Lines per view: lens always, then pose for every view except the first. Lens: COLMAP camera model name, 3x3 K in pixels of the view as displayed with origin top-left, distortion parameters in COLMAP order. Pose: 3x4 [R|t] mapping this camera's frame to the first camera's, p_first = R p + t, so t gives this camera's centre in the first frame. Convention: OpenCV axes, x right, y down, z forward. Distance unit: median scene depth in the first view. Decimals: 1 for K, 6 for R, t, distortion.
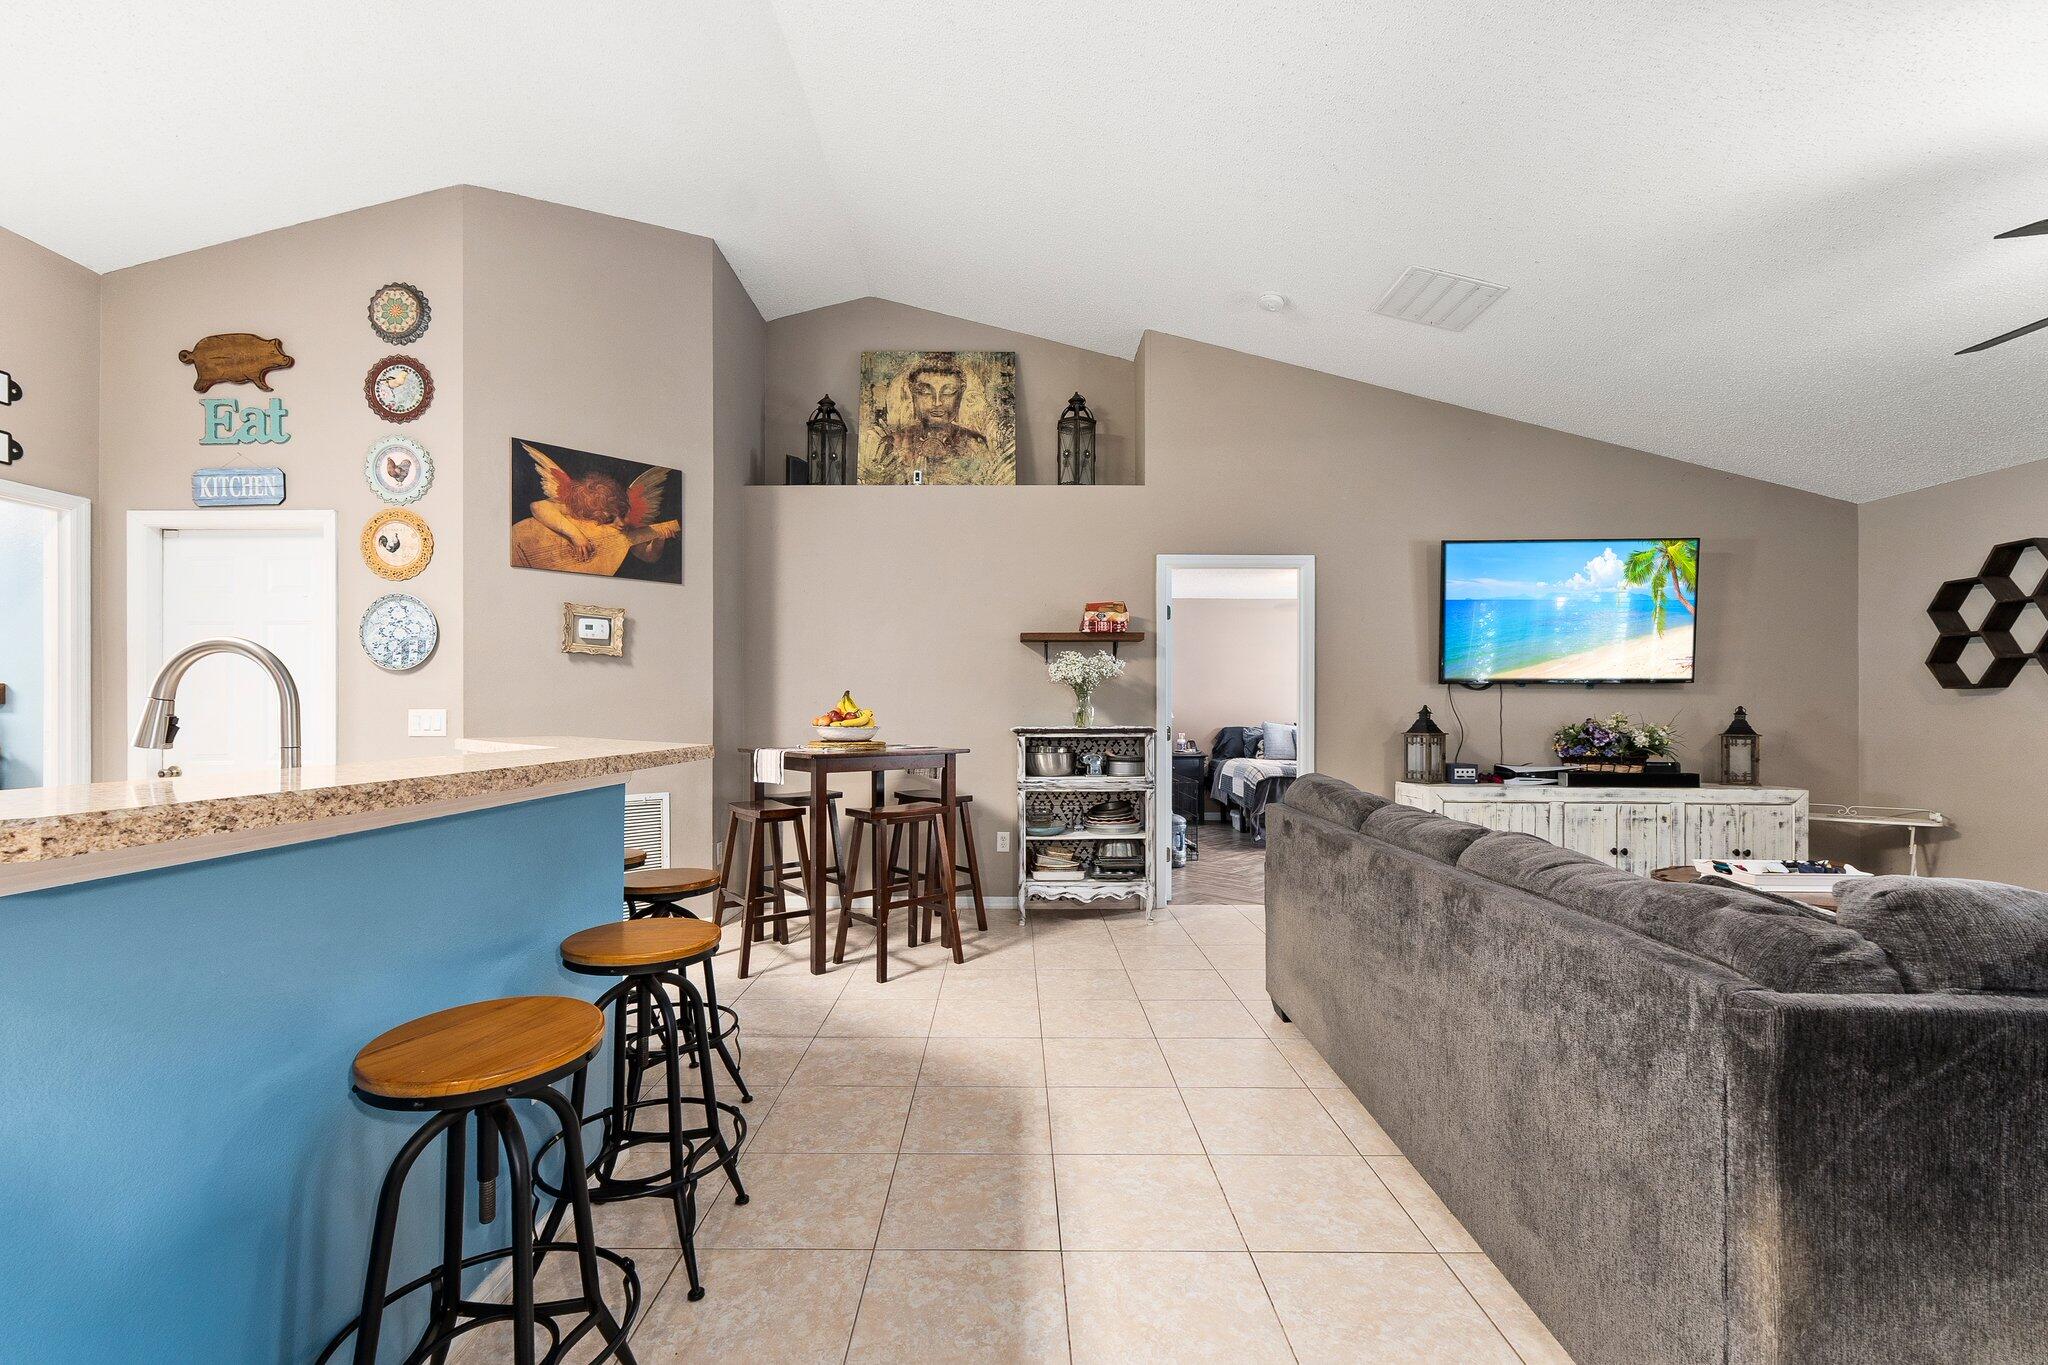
lens RADIAL K [[868.6, 0, 1014.6], [0, 868.6, 706.9], [0, 0, 1]] dist [0.006882, 0.000008]
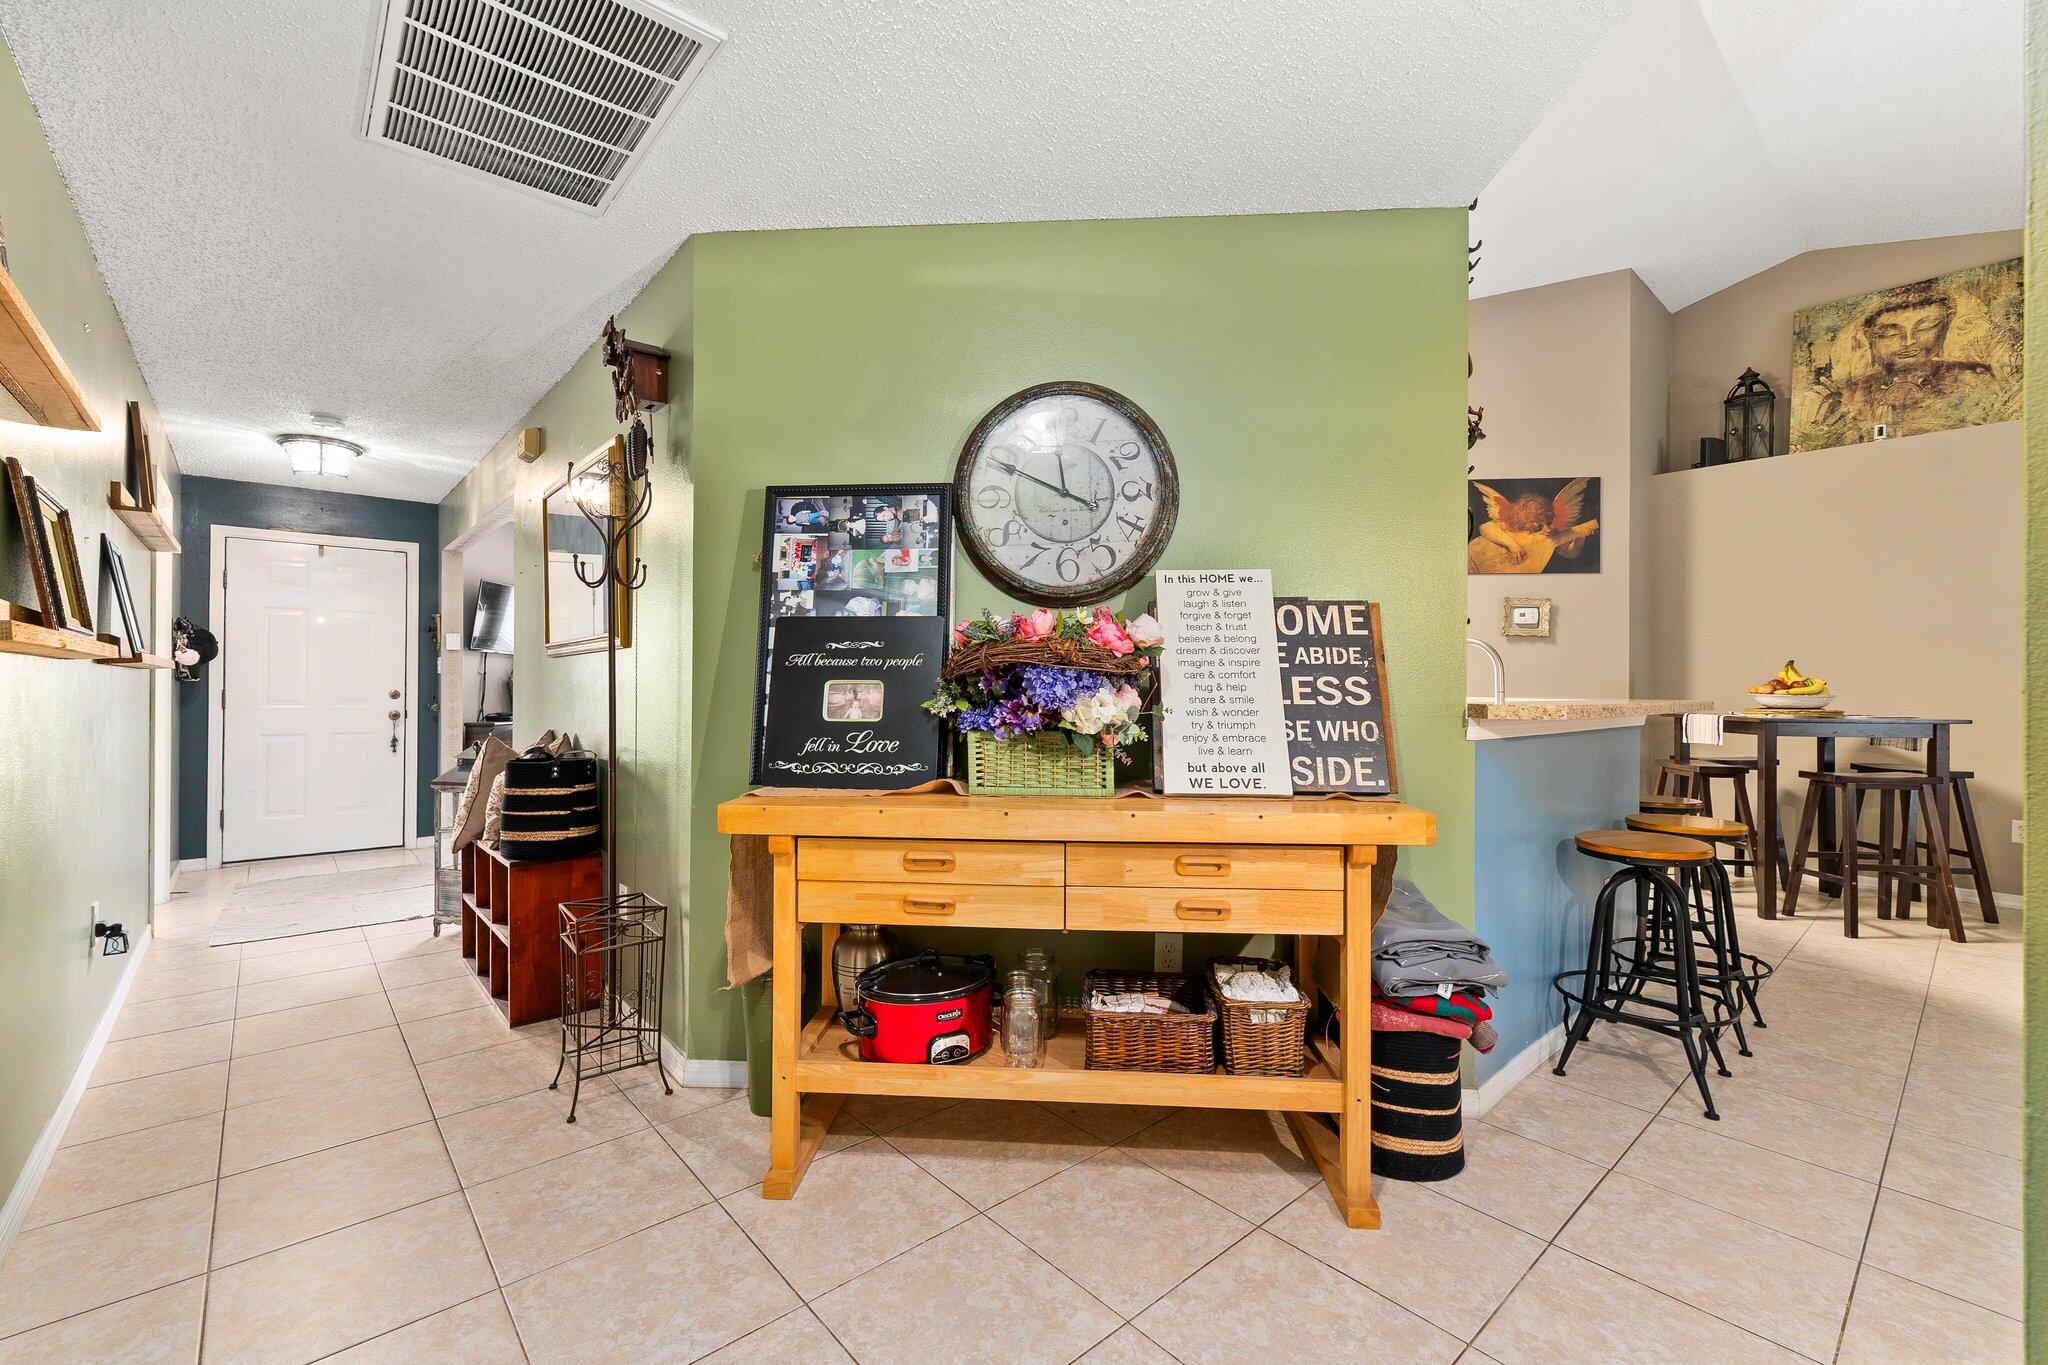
lens RADIAL K [[854.3, 0, 1024.0], [0, 854.3, 682.5], [0, 0, 1]] dist [0.020061, -0.003835]
pose [[0.661808, -0.001095, -0.749672, -0.022762], [0.000374, 0.999999, -0.001129, 0.008017], [0.749673, 0.000467, 0.661808, -0.344147]]
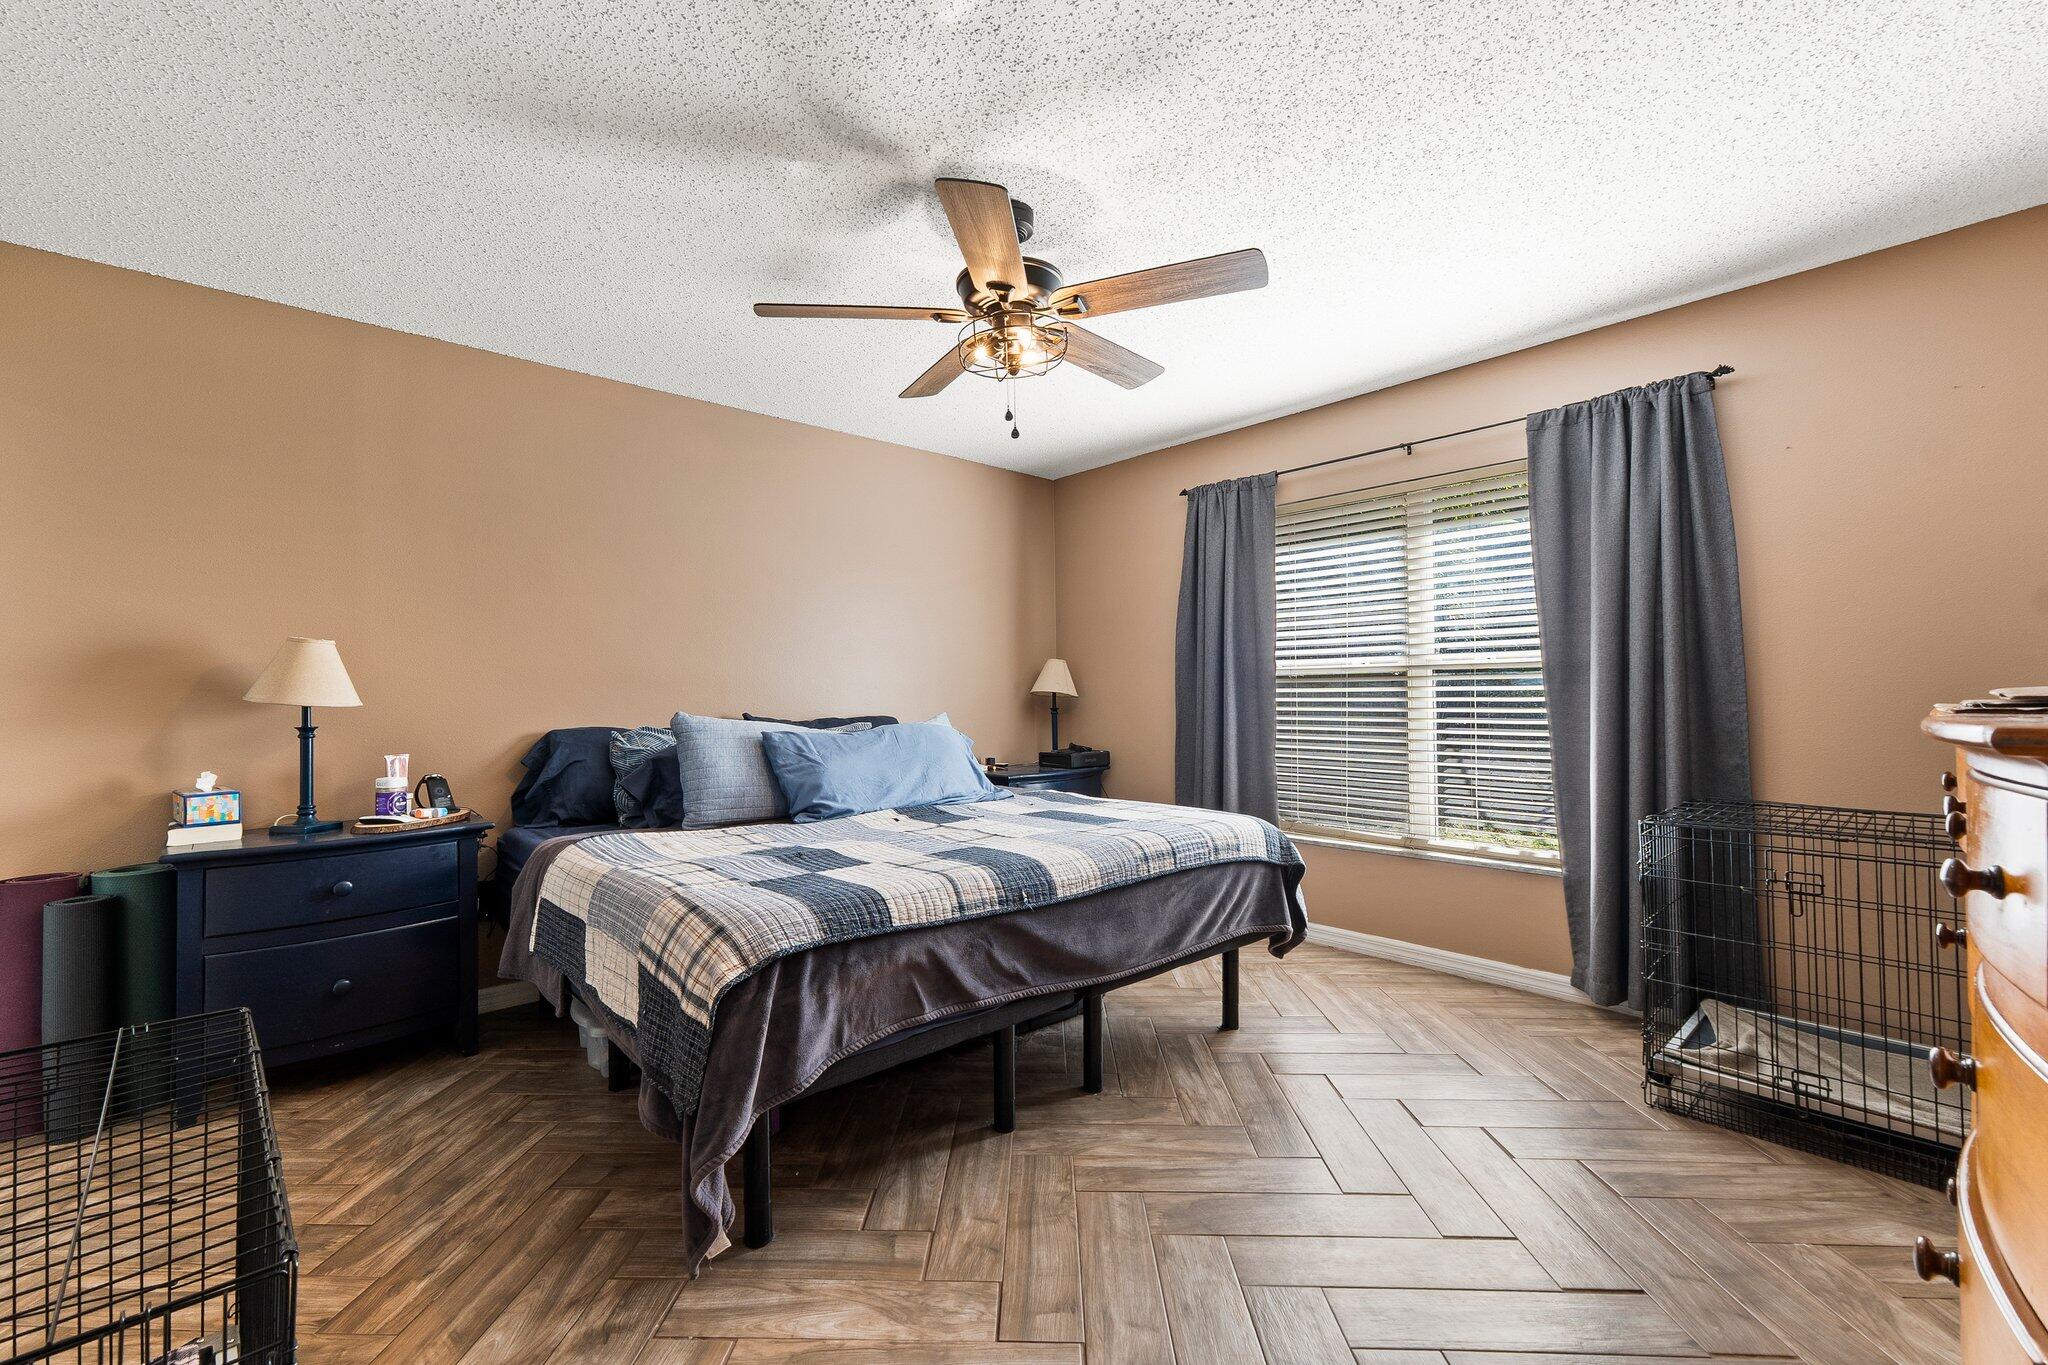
lens RADIAL K [[880.4, 0, 1024.0], [0, 880.4, 682.5], [0, 0, 1]] dist [-0.000377, 0.000007]
pose [[0.744996, 0.002557, 0.667065, 0.173464], [0.007212, 0.999903, -0.011888, 0.011412], [-0.667030, 0.013667, 0.744905, 0.718922]]
